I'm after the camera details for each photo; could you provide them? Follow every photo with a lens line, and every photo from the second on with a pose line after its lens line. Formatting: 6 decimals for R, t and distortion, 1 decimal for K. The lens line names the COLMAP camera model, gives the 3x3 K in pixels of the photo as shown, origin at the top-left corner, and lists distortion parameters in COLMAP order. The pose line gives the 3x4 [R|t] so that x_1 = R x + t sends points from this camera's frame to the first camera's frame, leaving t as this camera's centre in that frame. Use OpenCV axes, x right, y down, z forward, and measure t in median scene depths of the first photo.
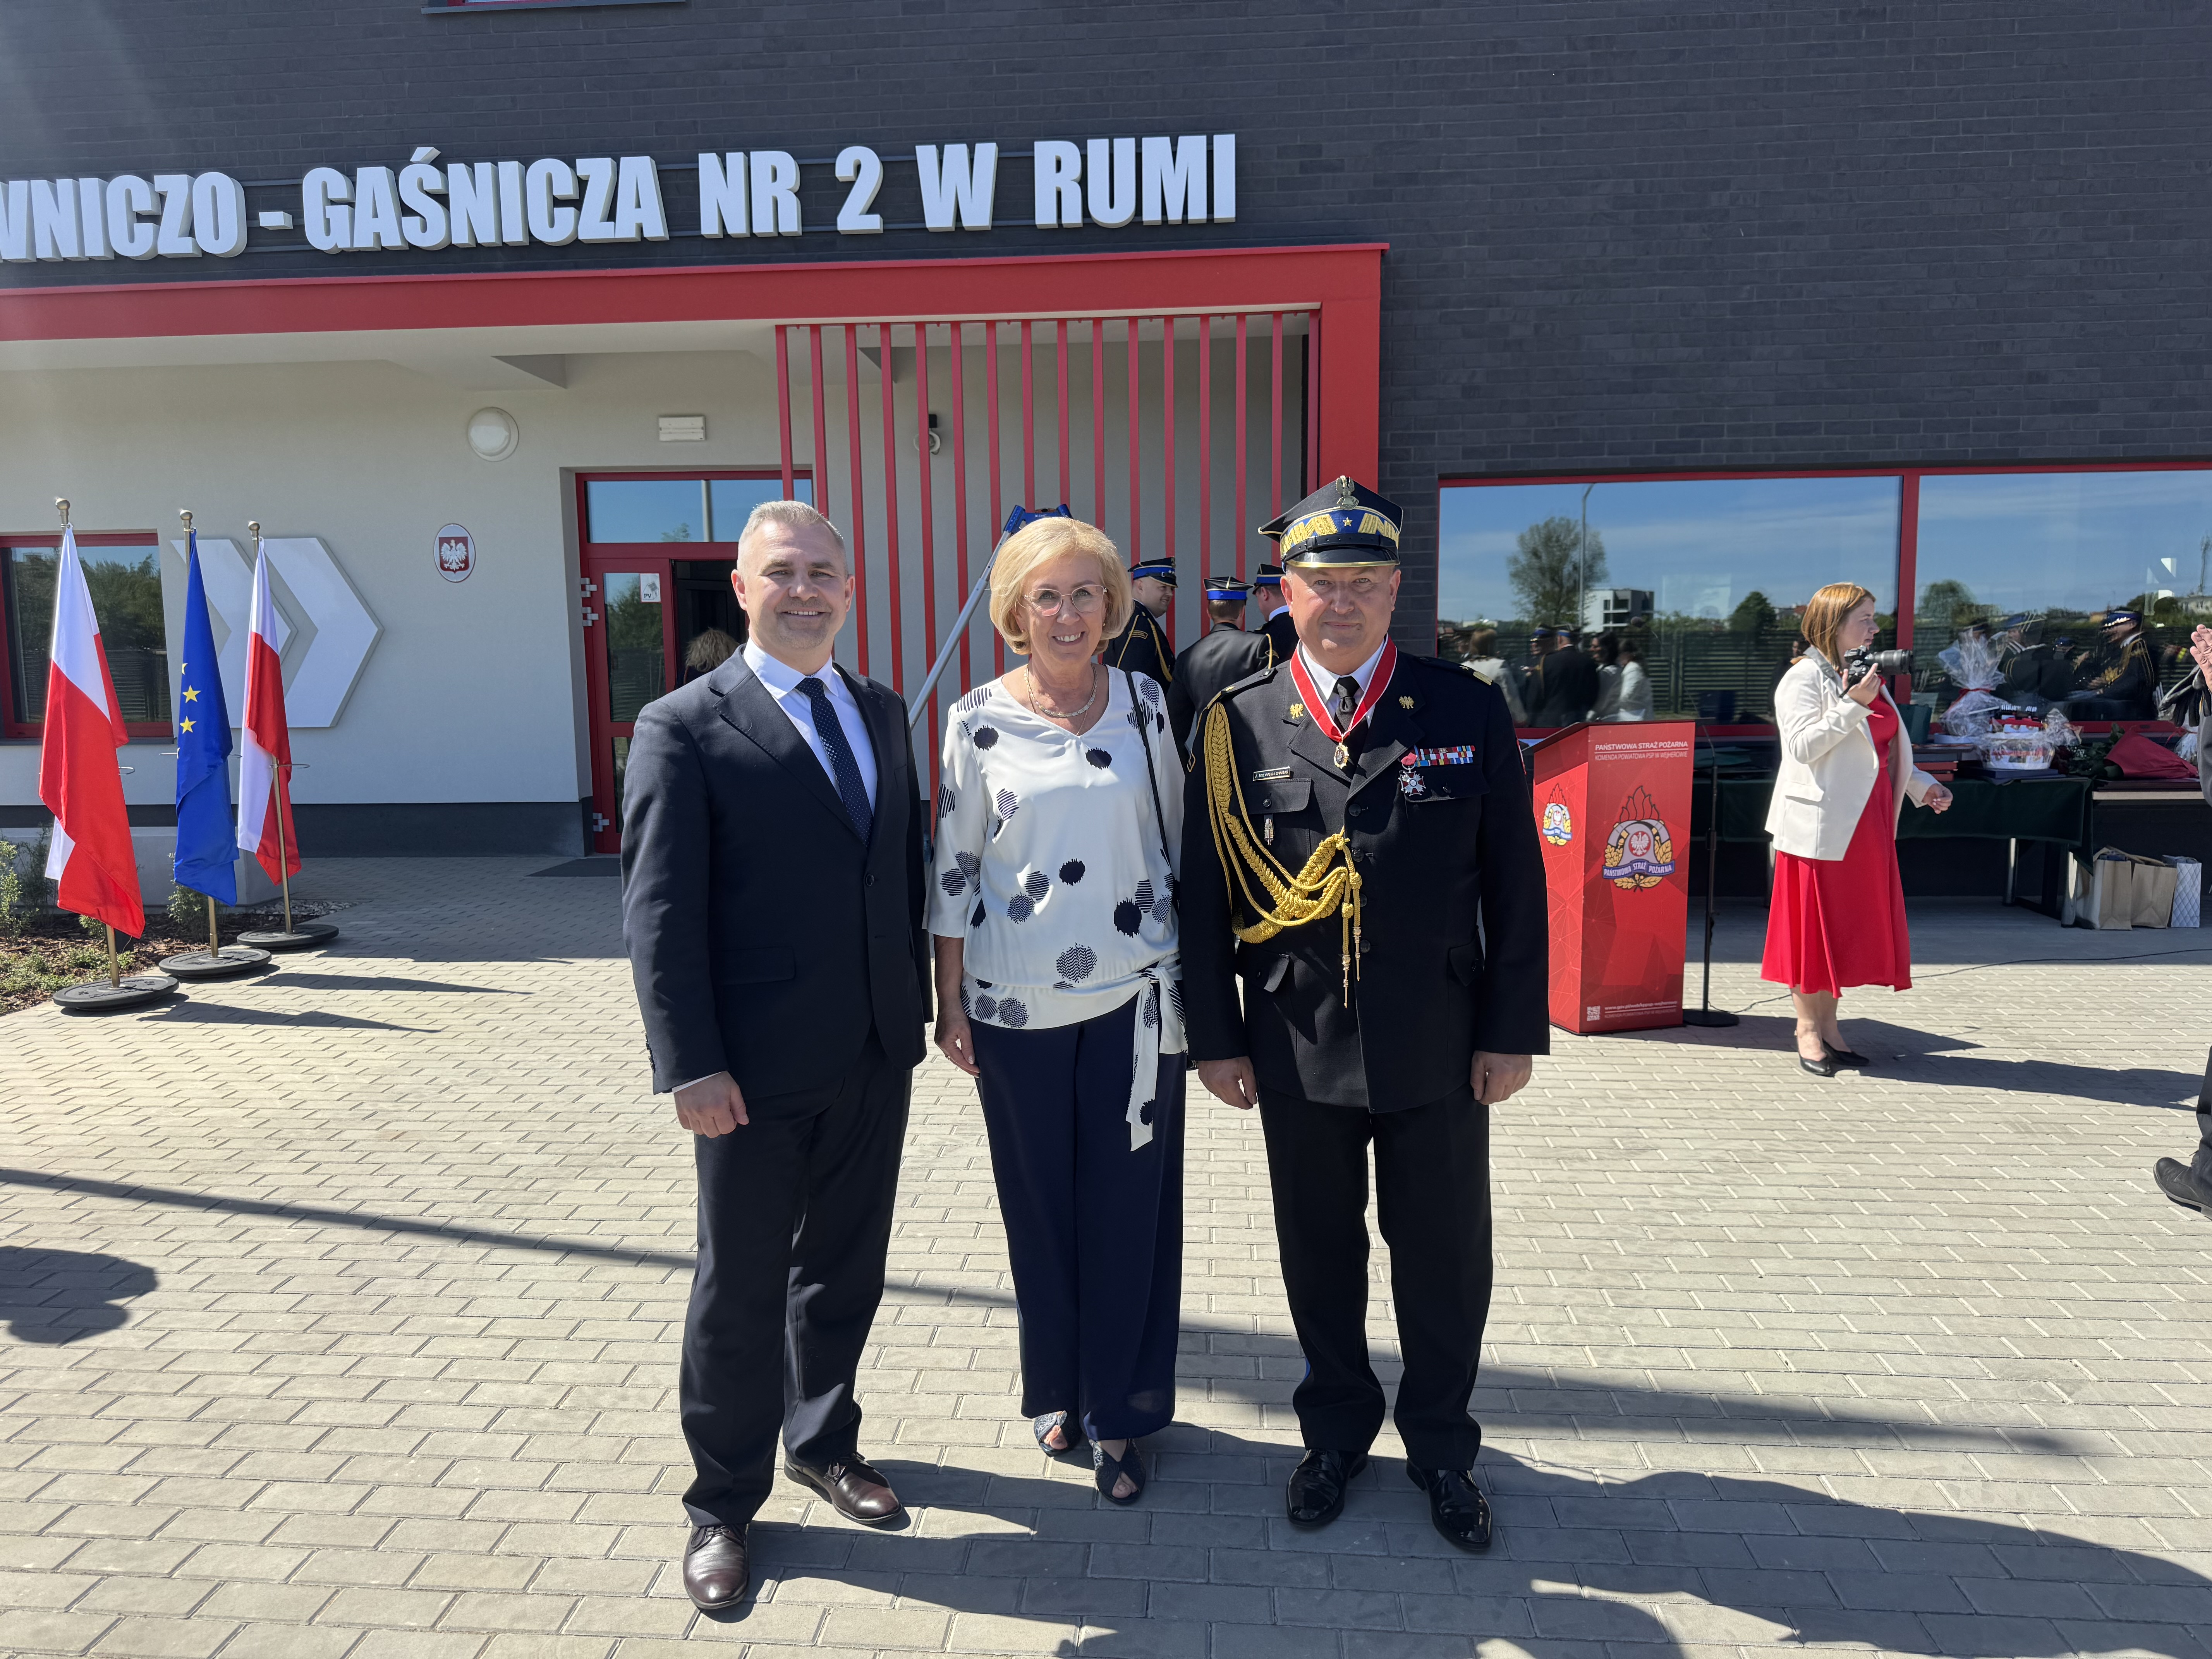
lens RADIAL K [[1491.0, 0, 1009.0], [0, 1491.0, 833.9], [0, 0, 1]] dist [-0.003809, -0.001502]
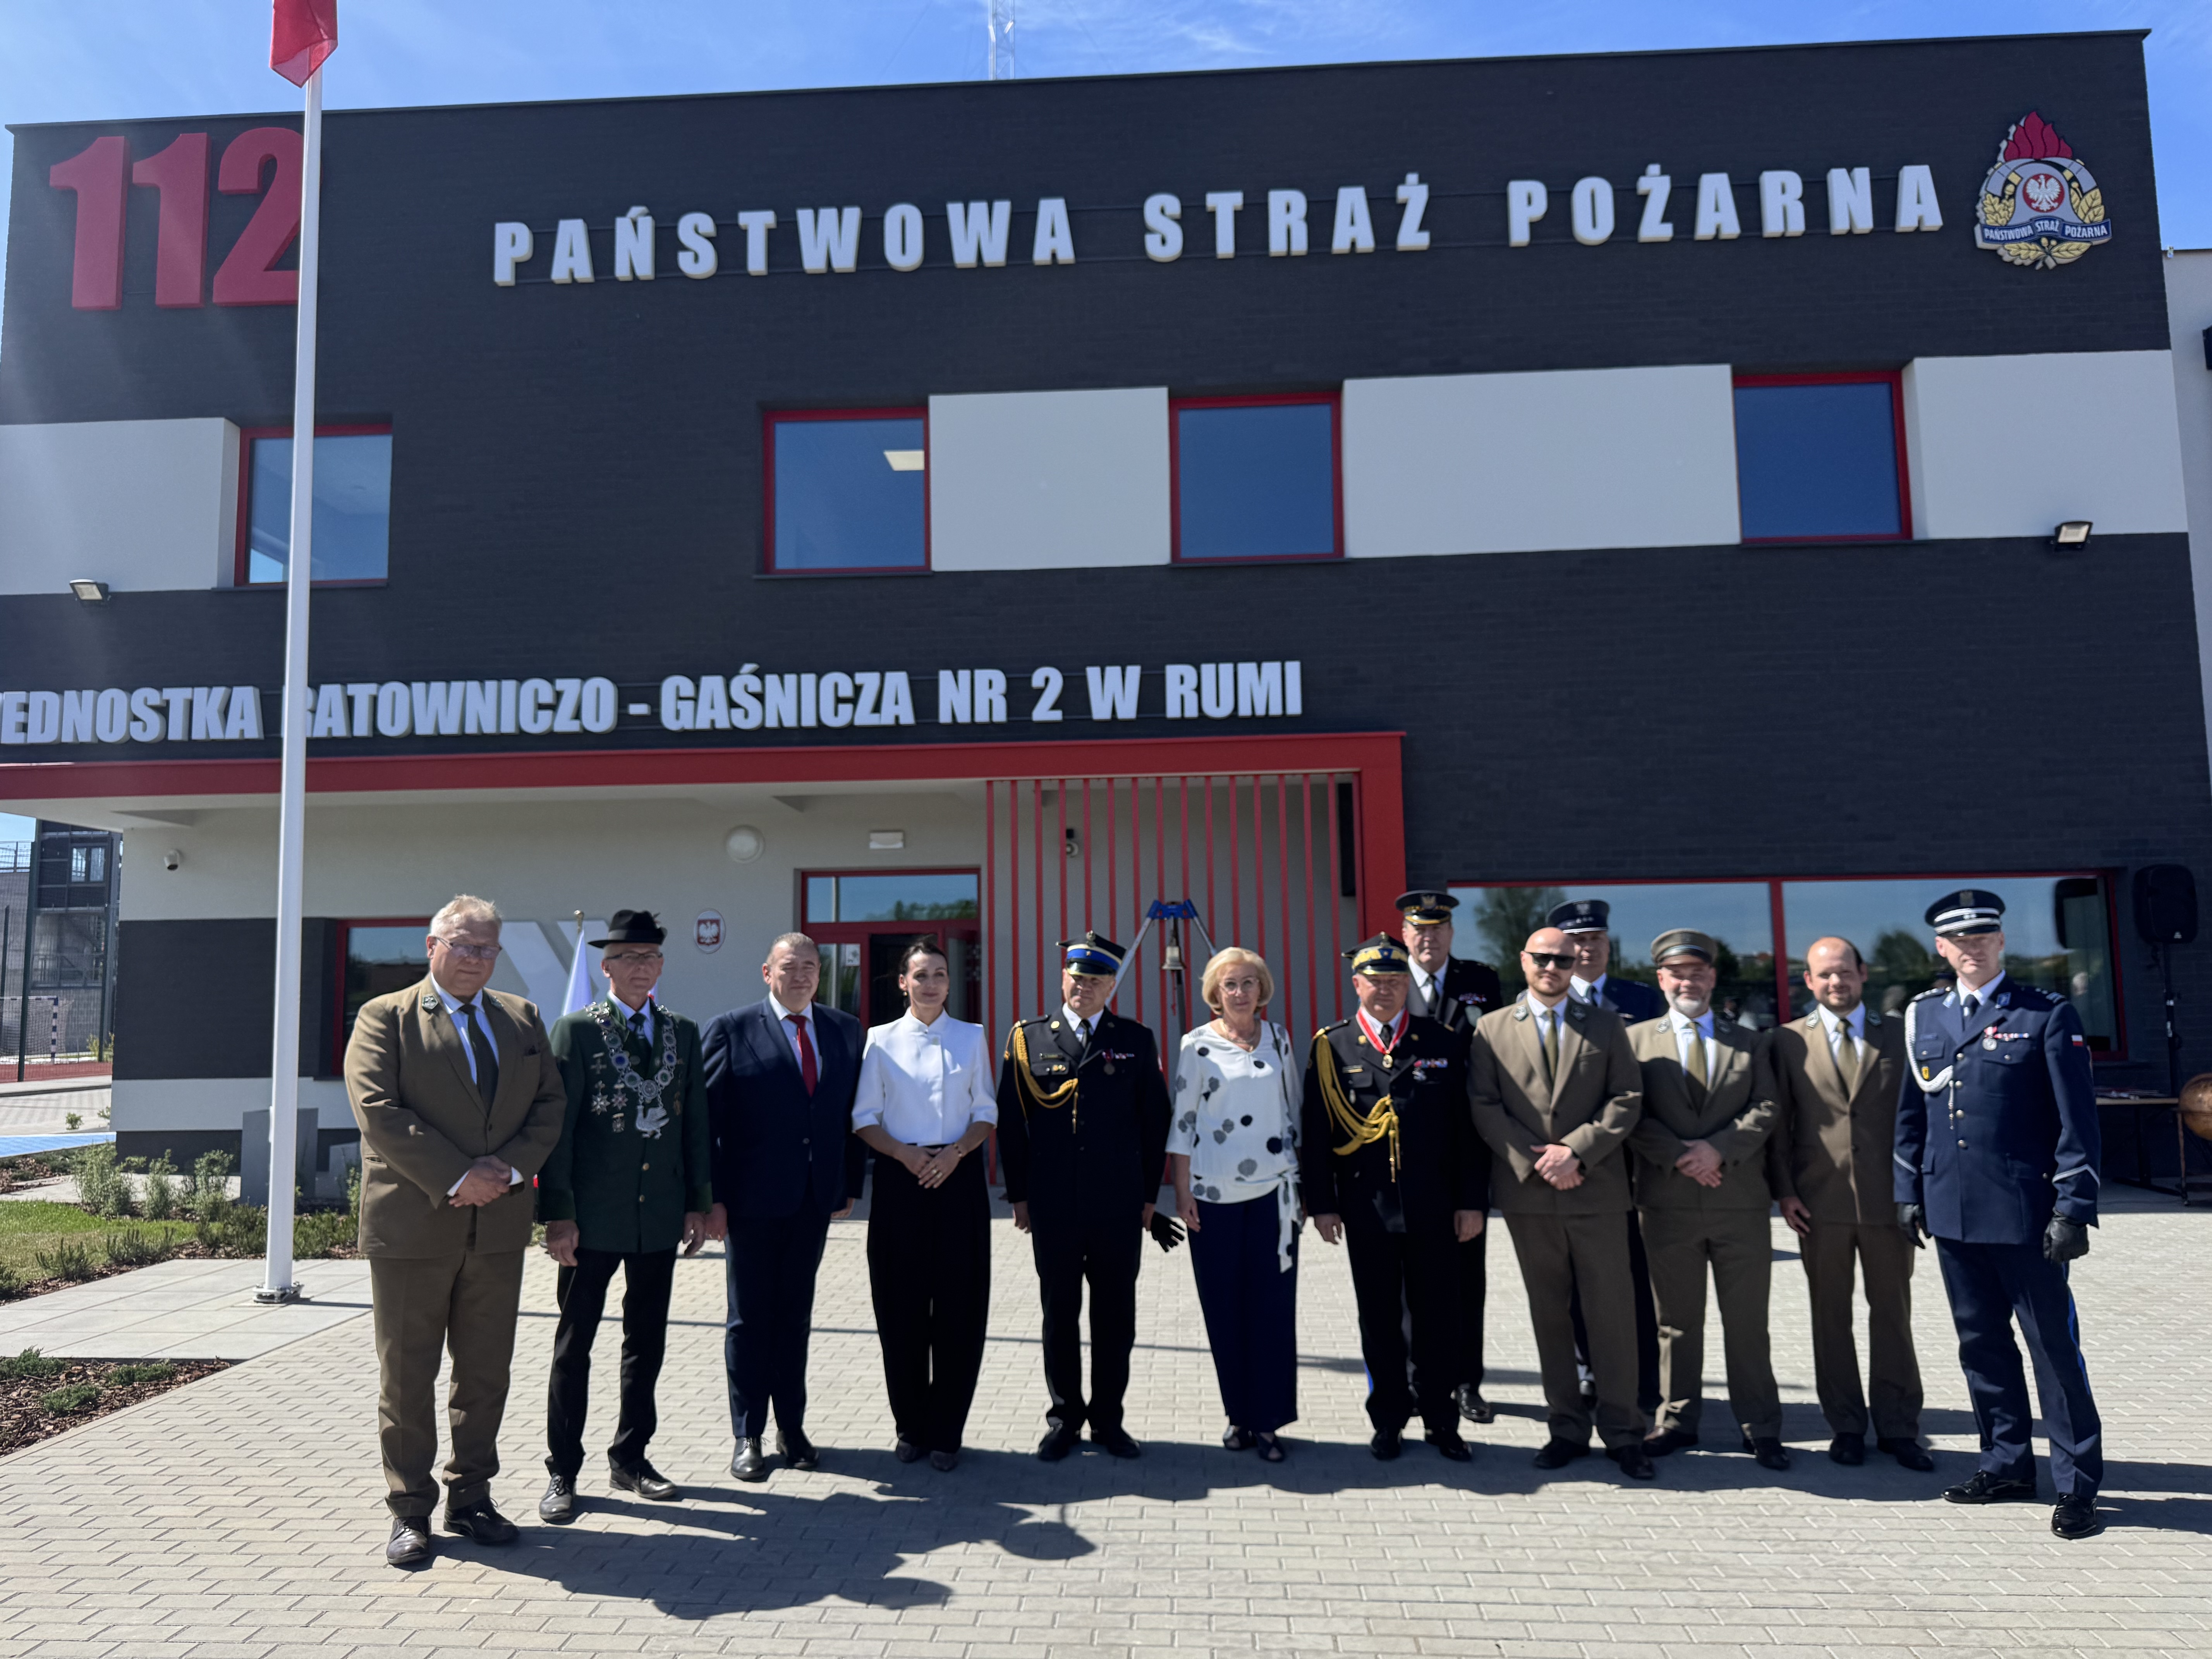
lens RADIAL K [[1568.2, 0, 1106.0], [0, 1568.2, 829.5], [0, 0, 1]] dist [0.088616, -0.133195]
pose [[0.999479, -0.000416, 0.032272, -0.093015], [0.007726, 0.973932, -0.226711, 0.052921], [-0.031336, 0.226842, 0.973427, -0.492086]]
